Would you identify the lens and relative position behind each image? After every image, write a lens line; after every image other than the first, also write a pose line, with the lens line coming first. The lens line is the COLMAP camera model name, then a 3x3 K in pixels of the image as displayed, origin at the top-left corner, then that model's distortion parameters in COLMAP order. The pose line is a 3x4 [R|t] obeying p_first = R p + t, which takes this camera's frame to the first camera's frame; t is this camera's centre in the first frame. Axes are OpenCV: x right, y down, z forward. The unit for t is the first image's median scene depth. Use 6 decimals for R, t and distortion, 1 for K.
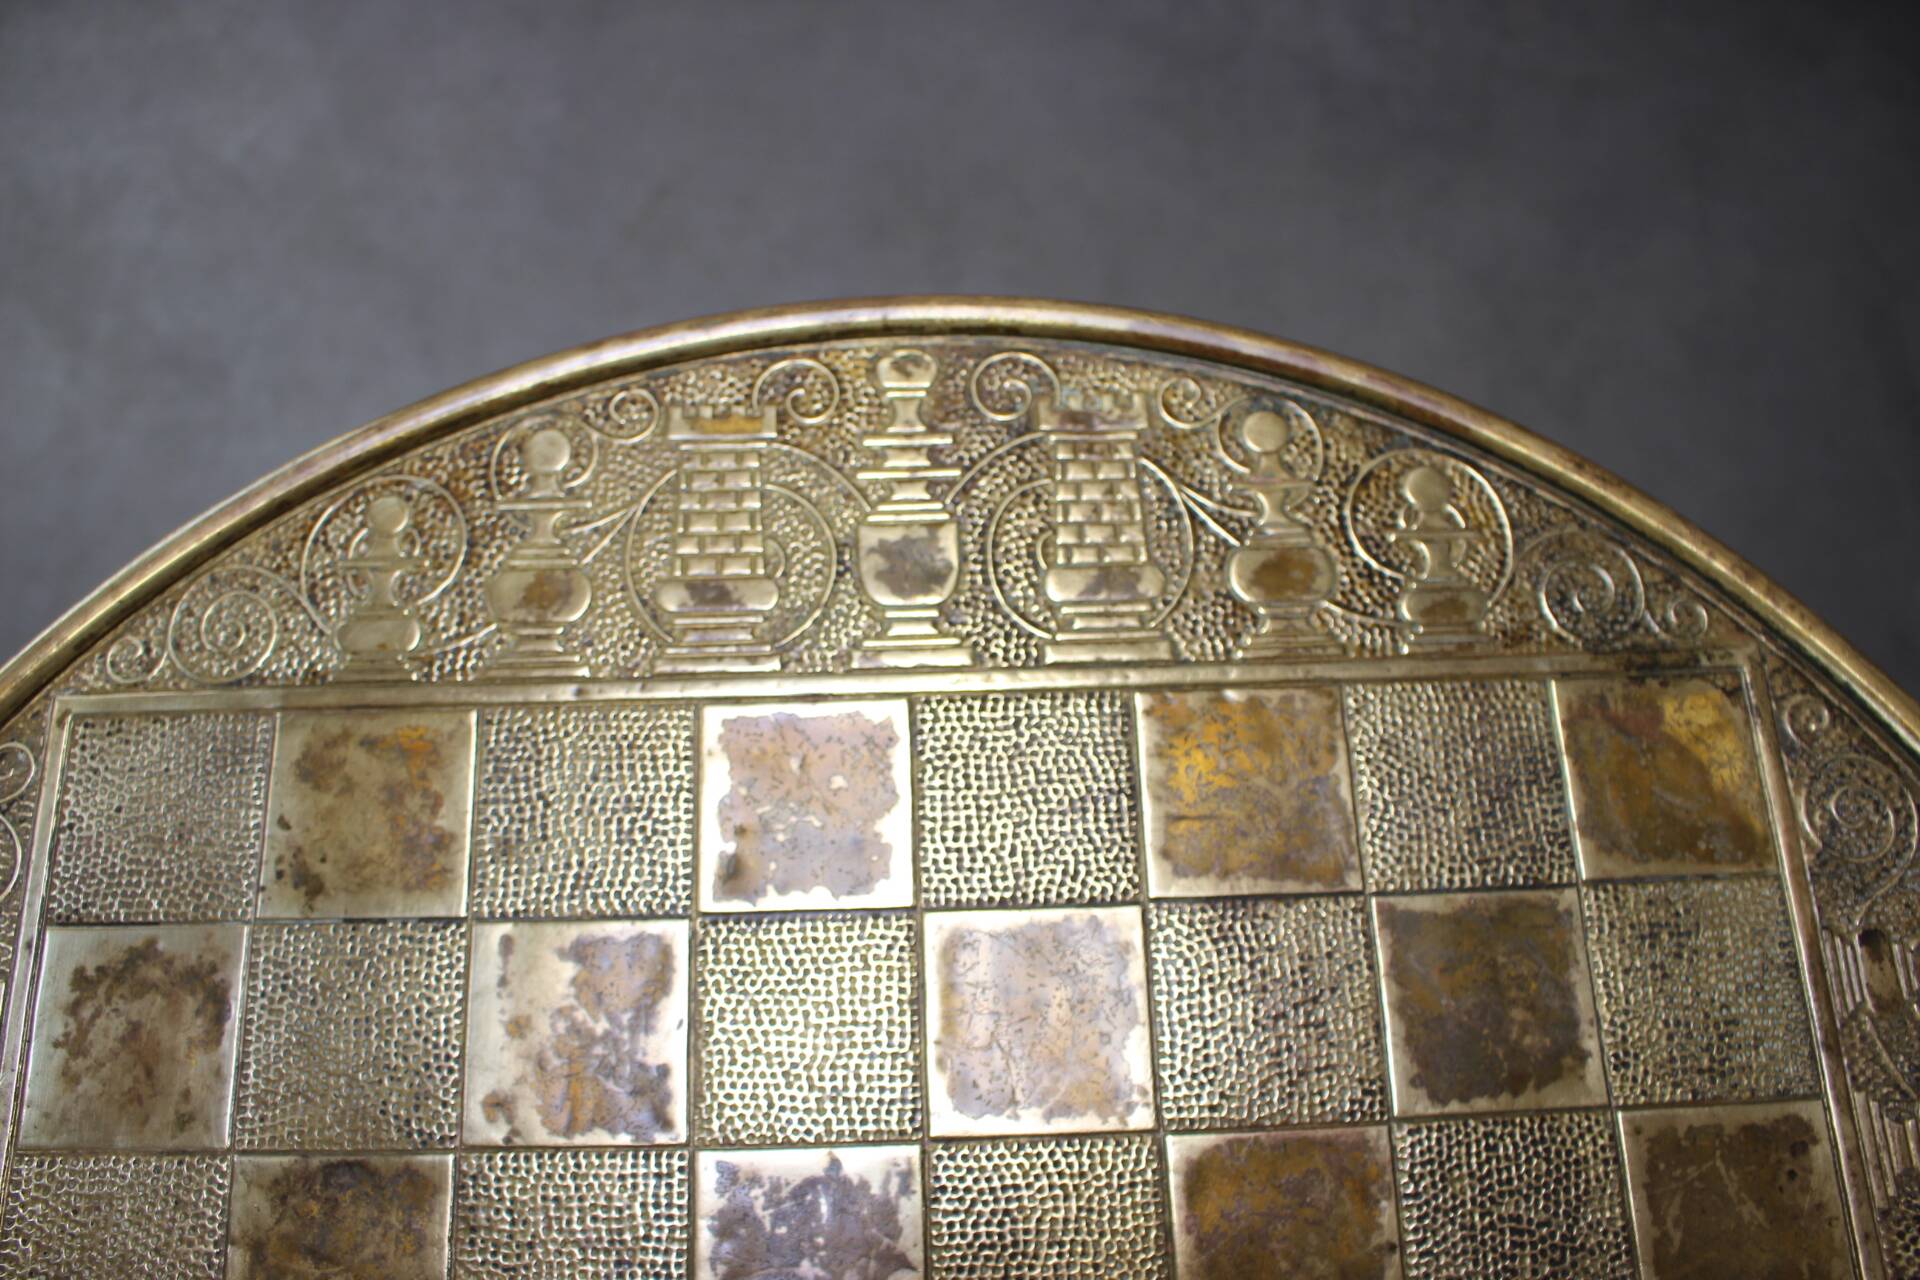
lens RADIAL K [[1596.7, 0, 962.1], [0, 1596.7, 641.2], [0, 0, 1]] dist [-0.140103, 0.071603]
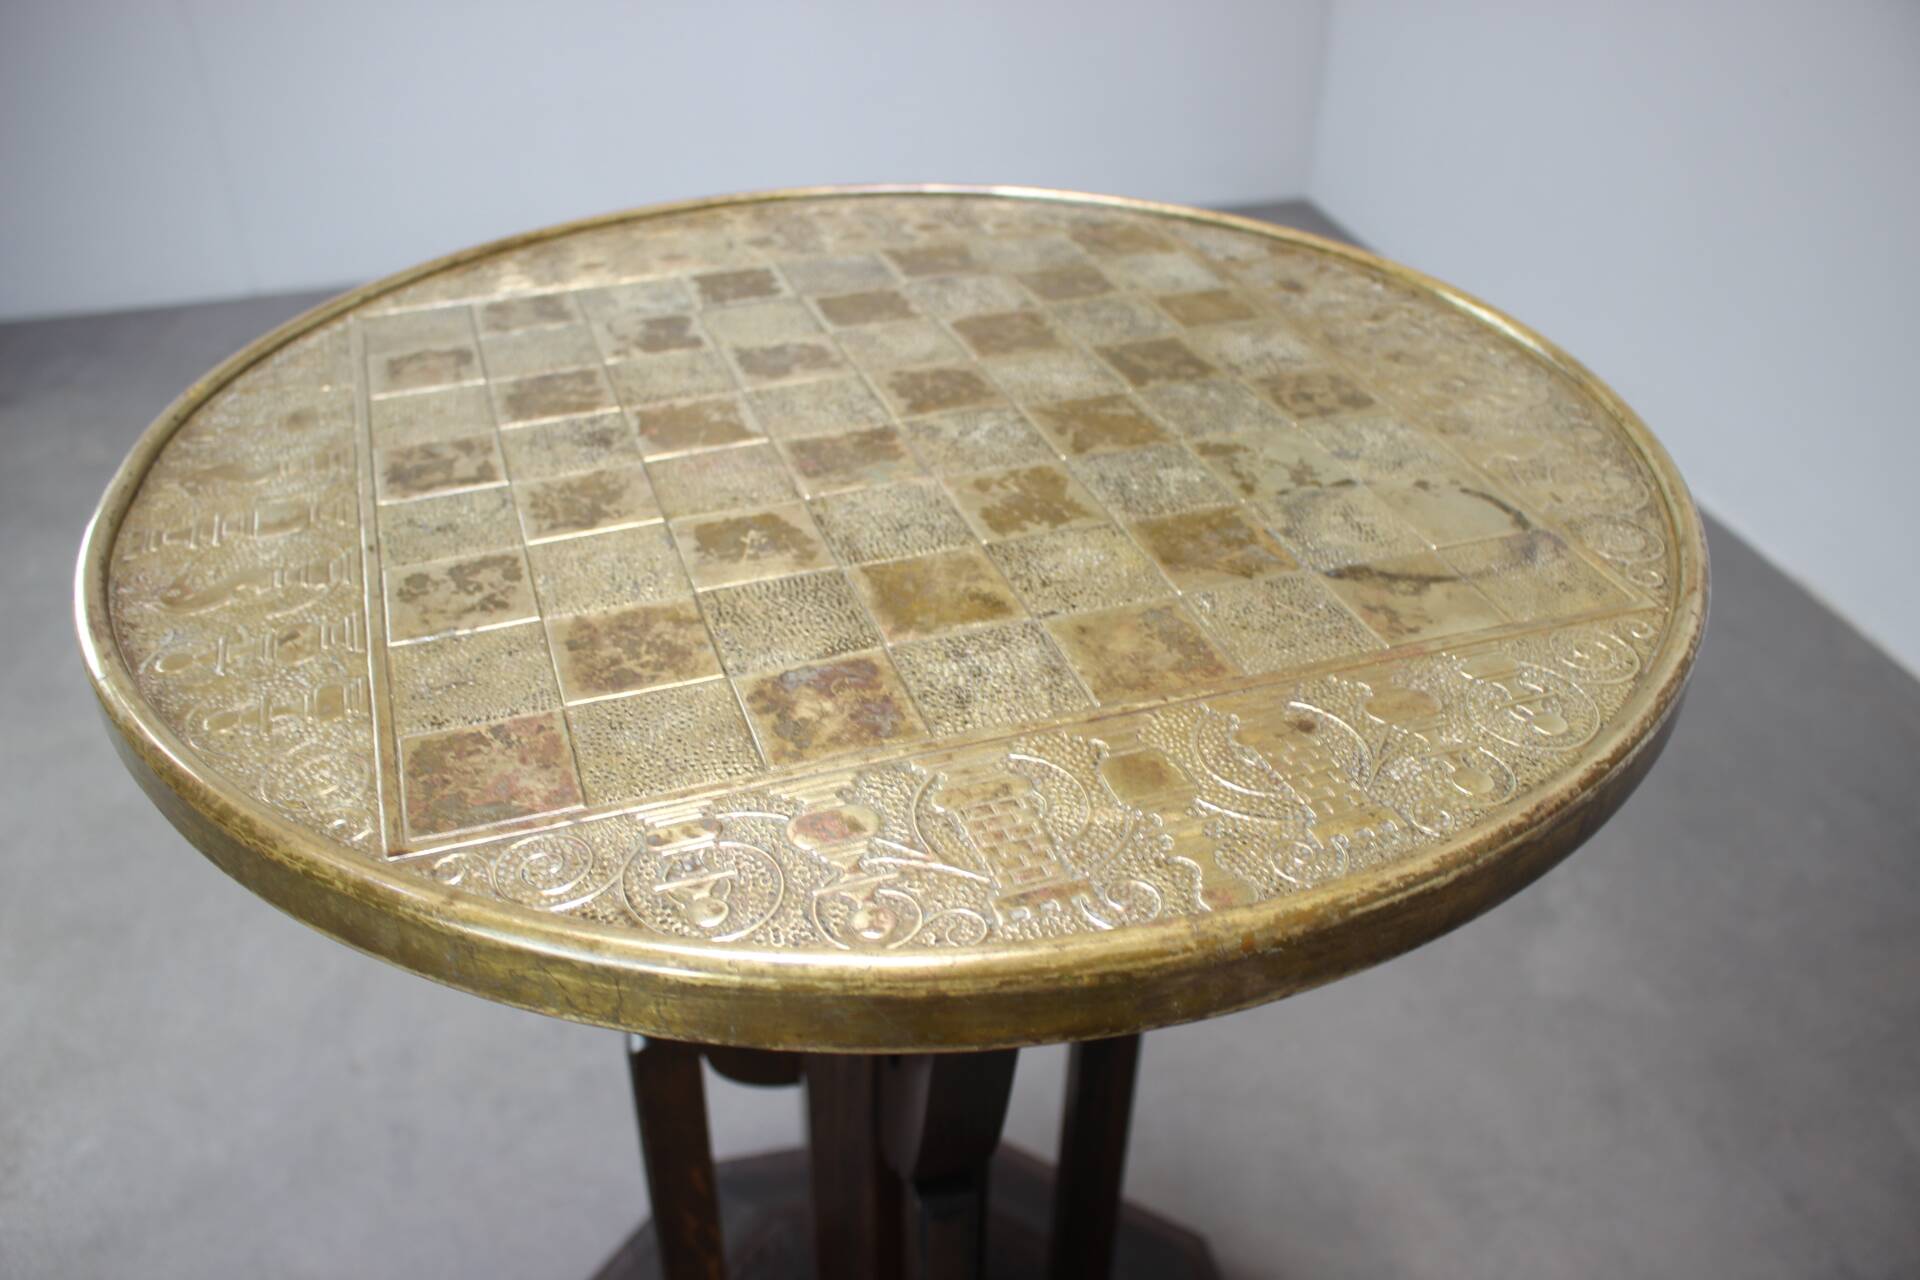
lens RADIAL K [[1596.7, 0, 946.5], [0, 1596.7, 642.2], [0, 0, 1]] dist [-0.140103, 0.071603]
pose [[0.957087, -0.170497, 0.234338, -0.395738], [0.276964, 0.776124, -0.566499, 1.694527], [-0.085290, 0.607093, 0.790040, -0.393309]]
